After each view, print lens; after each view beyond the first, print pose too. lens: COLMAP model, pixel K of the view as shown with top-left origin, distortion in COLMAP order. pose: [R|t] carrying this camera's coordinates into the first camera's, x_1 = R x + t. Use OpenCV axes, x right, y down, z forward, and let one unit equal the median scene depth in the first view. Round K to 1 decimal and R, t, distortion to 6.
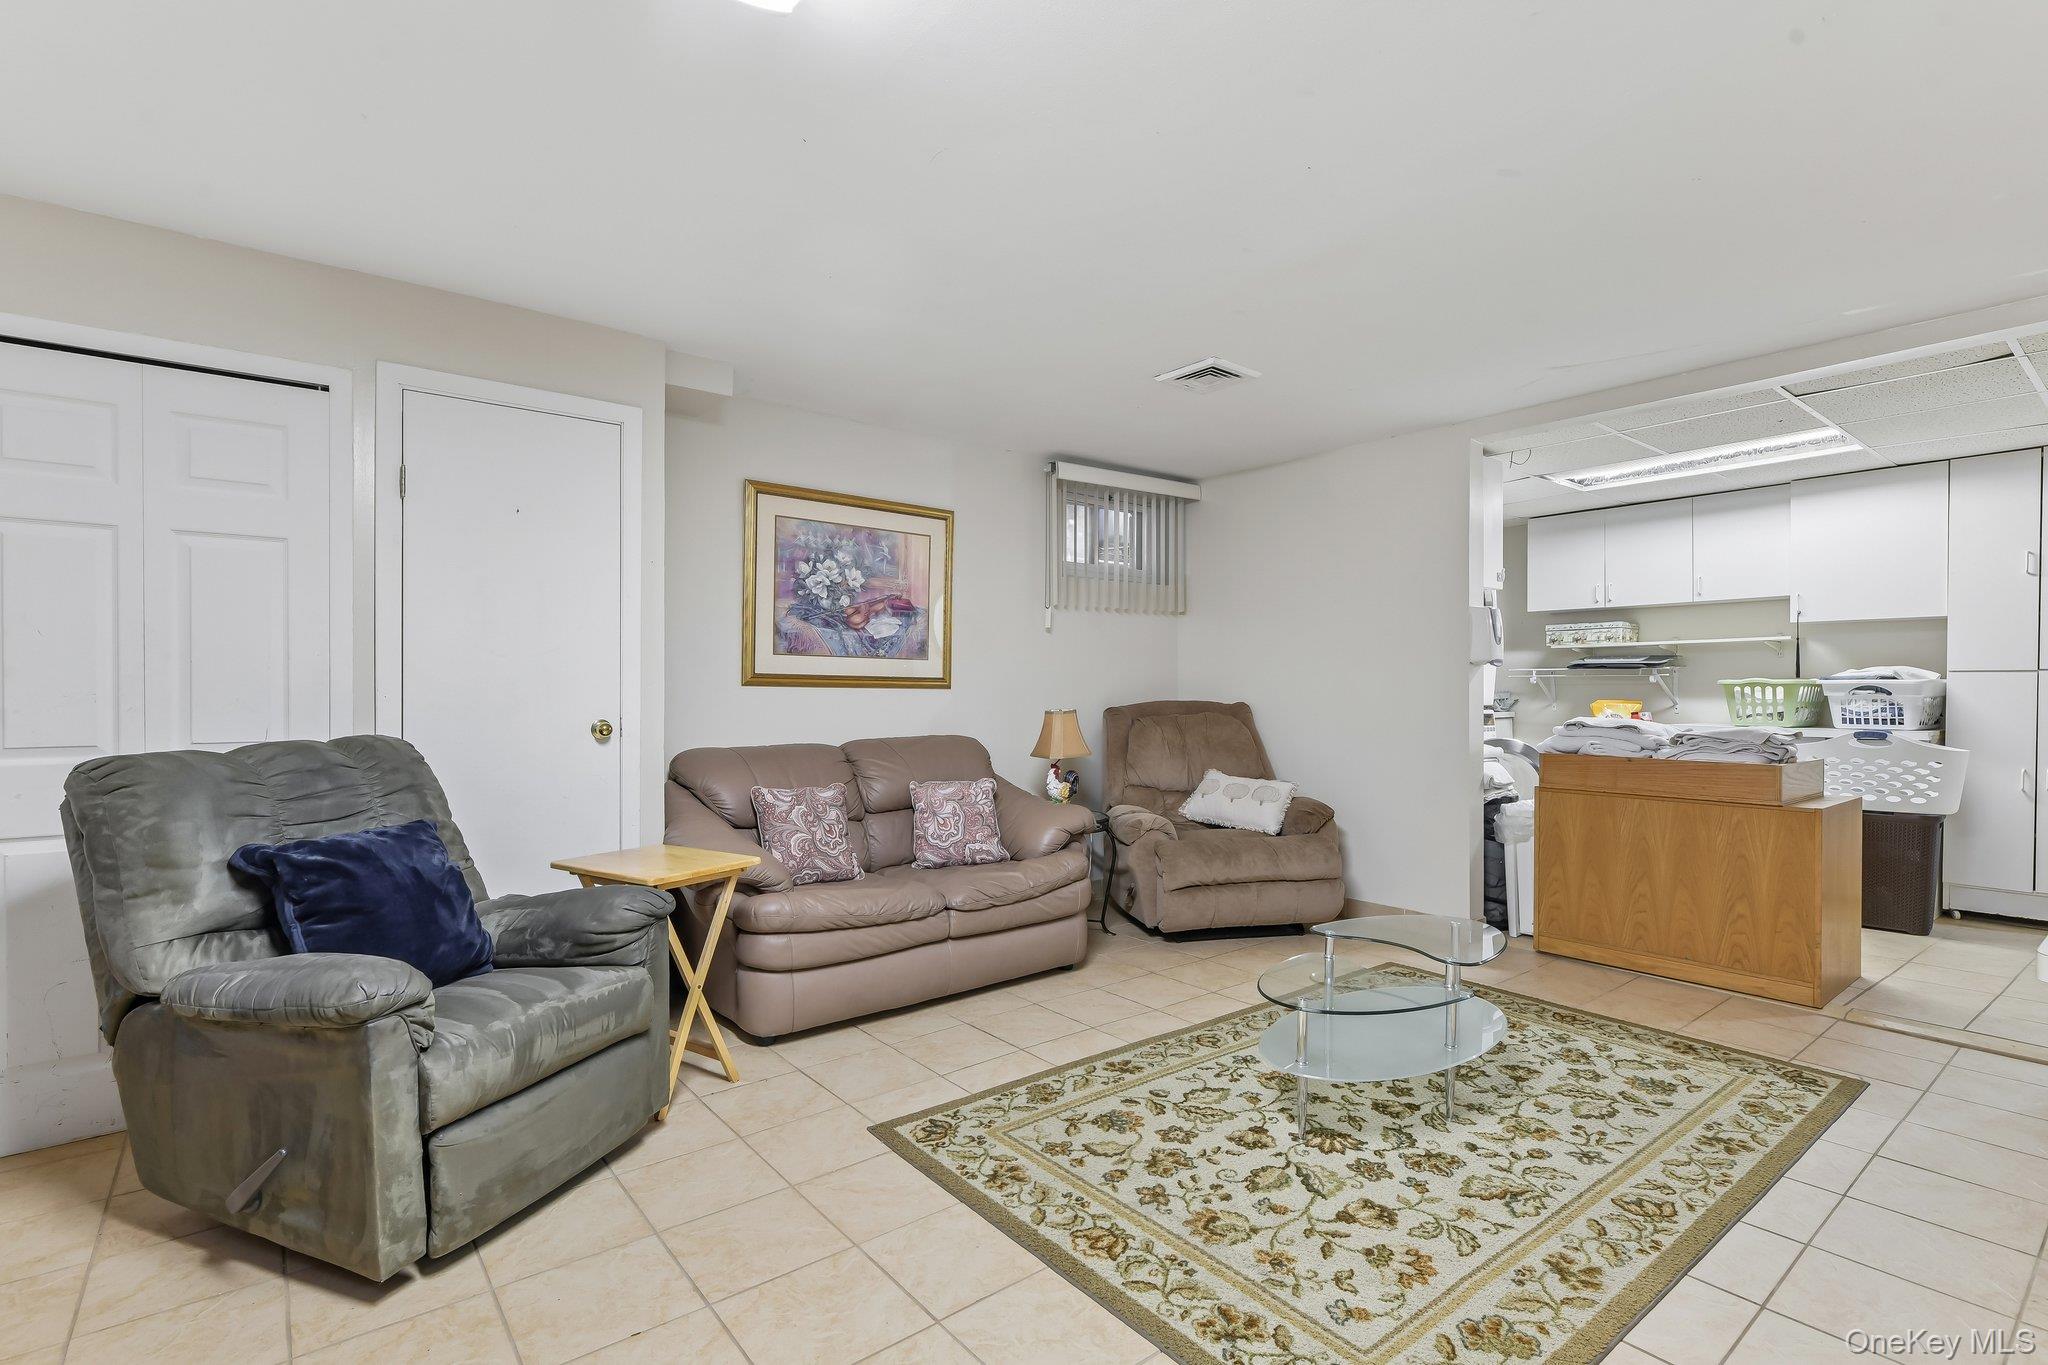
lens RADIAL K [[965.2, 0, 1018.5], [0, 965.2, 688.7], [0, 0, 1]] dist [0.003194, -0.001383]
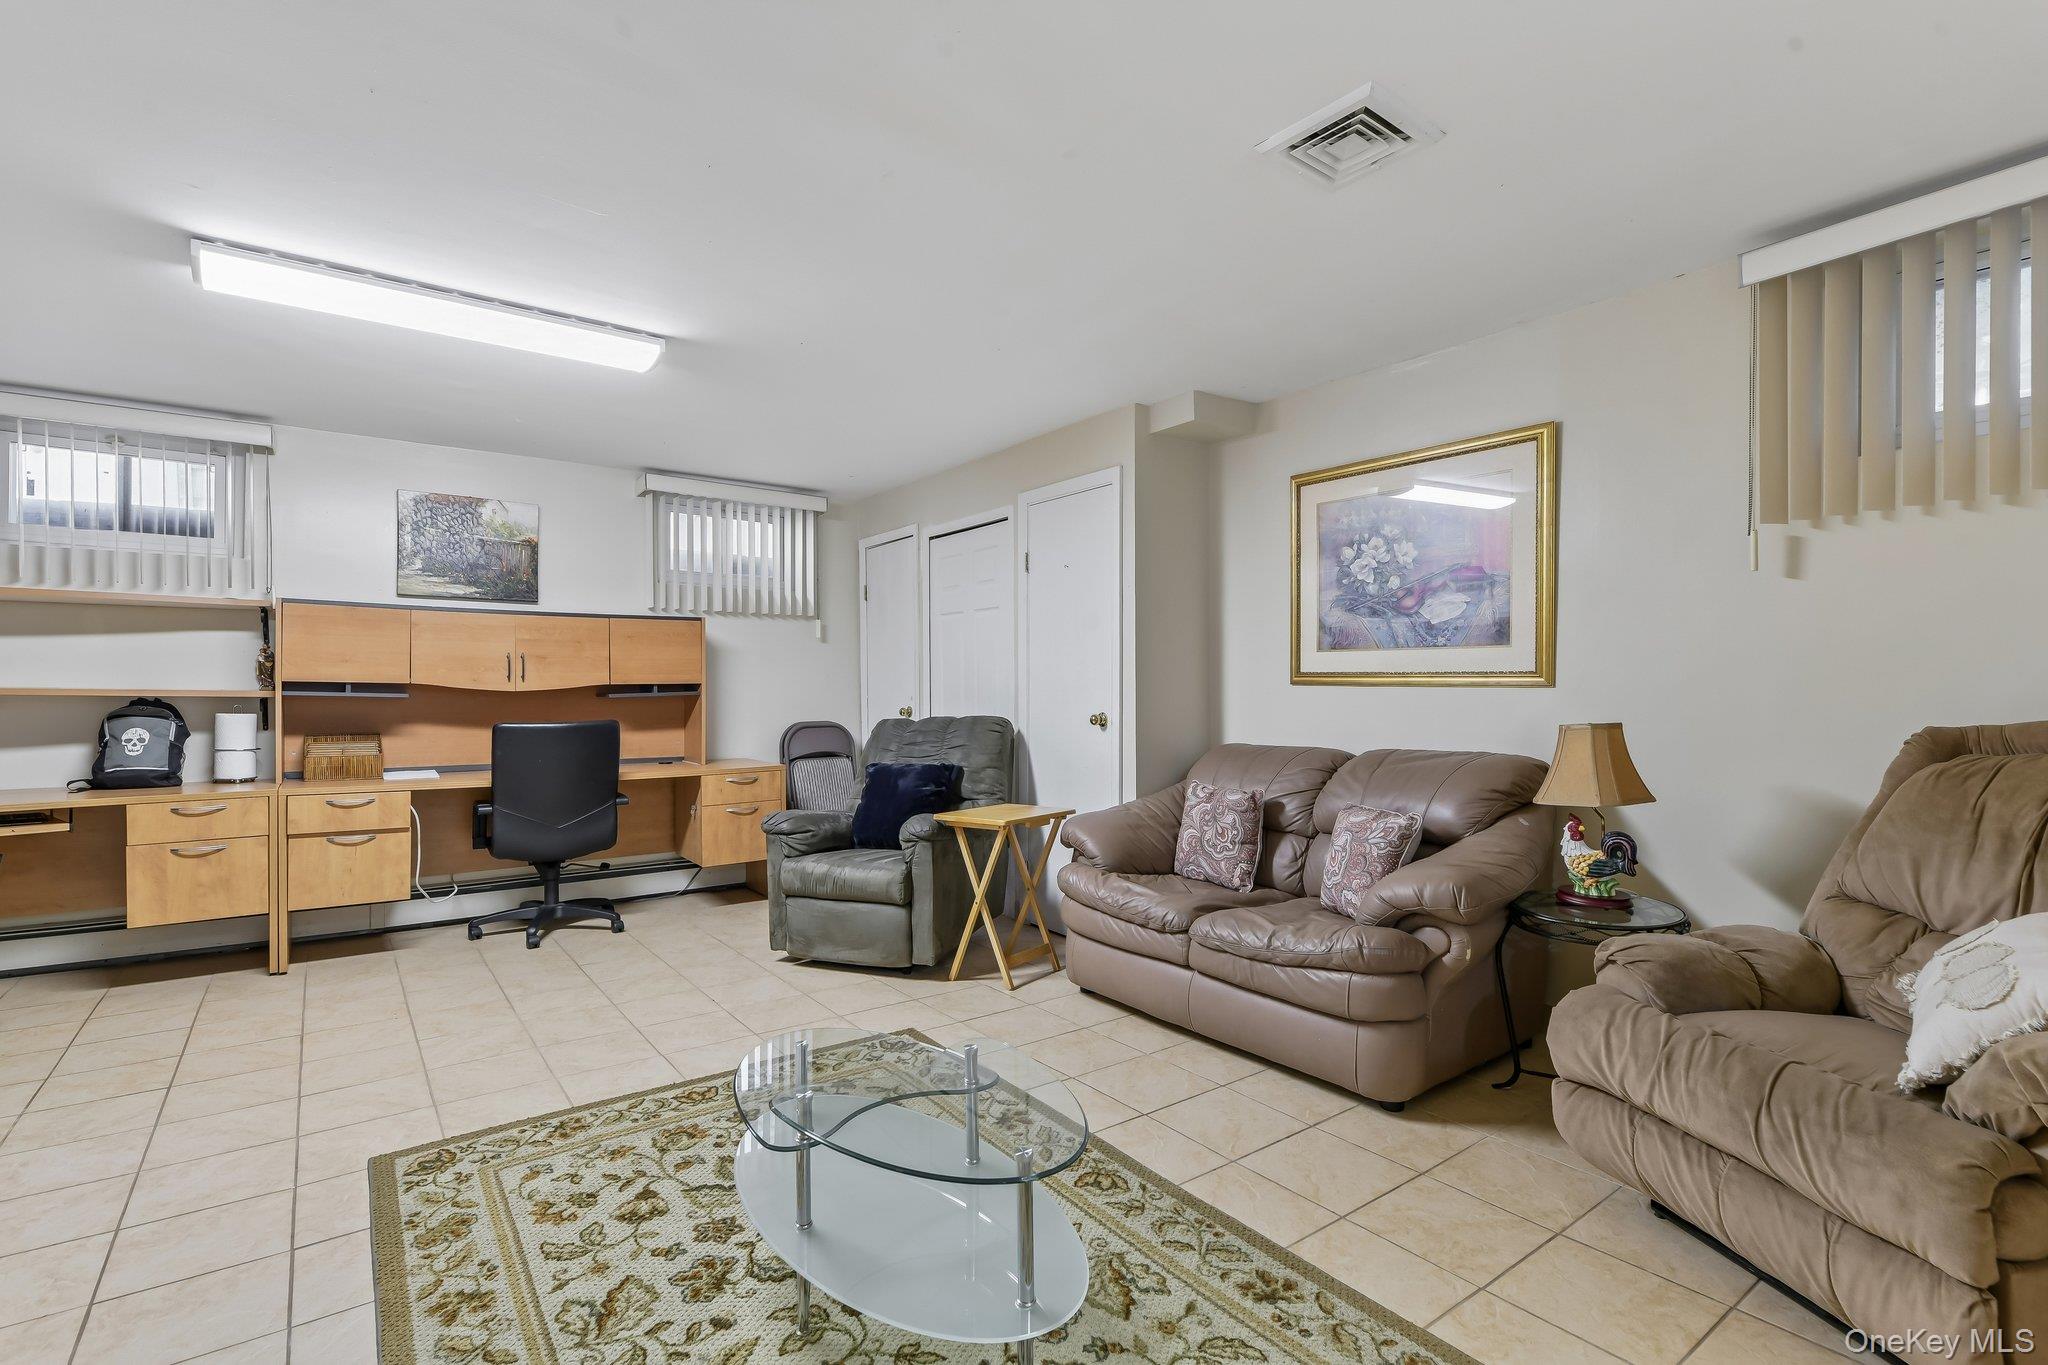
lens RADIAL K [[965.2, 0, 1019.9], [0, 965.2, 688.1], [0, 0, 1]] dist [0.003194, -0.001383]
pose [[-0.047288, 0.001626, -0.998880, 1.144742], [0.005082, 0.999986, 0.001387, -0.003694], [0.998868, -0.005010, -0.047295, 1.218916]]
